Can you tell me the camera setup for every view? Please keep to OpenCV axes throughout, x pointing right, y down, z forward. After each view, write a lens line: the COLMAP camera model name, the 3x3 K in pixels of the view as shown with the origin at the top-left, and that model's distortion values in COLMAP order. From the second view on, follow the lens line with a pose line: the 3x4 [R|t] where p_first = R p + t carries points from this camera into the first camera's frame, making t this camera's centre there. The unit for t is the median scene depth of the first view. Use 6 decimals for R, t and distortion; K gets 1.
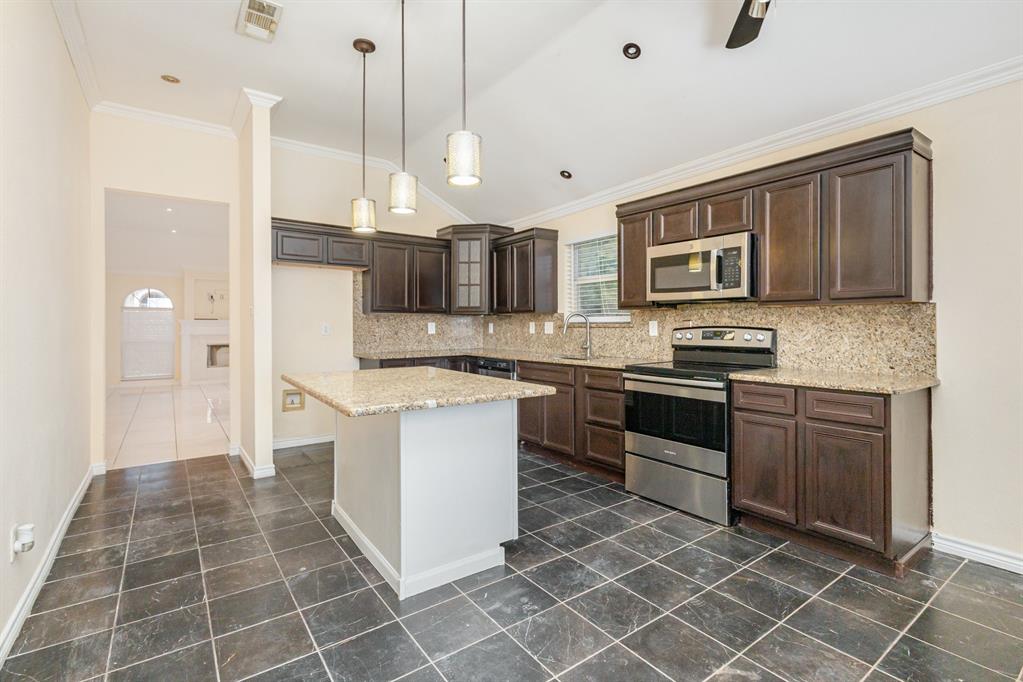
lens RADIAL K [[472.9, 0, 509.5], [0, 472.9, 324.0], [0, 0, 1]] dist [0.002826, 0.000937]
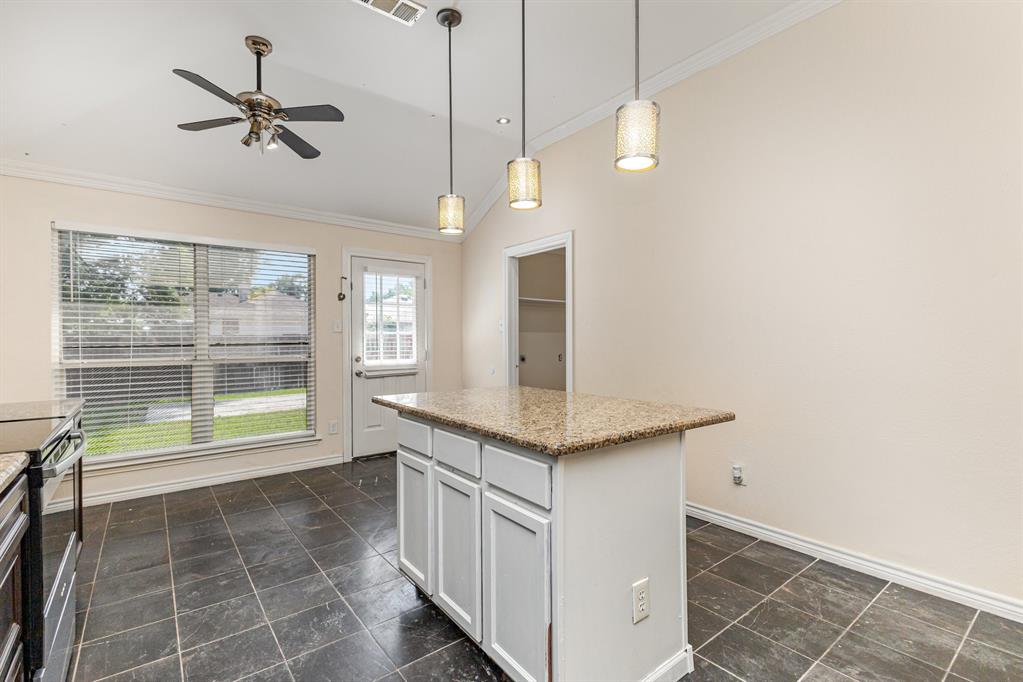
lens RADIAL K [[472.9, 0, 516.1], [0, 472.9, 340.0], [0, 0, 1]] dist [0.002826, 0.000937]
pose [[-0.998922, 0.012117, -0.044812, -0.125175], [0.012157, 0.999926, -0.000617, 0.002053], [0.044801, -0.001162, -0.998995, 1.368859]]
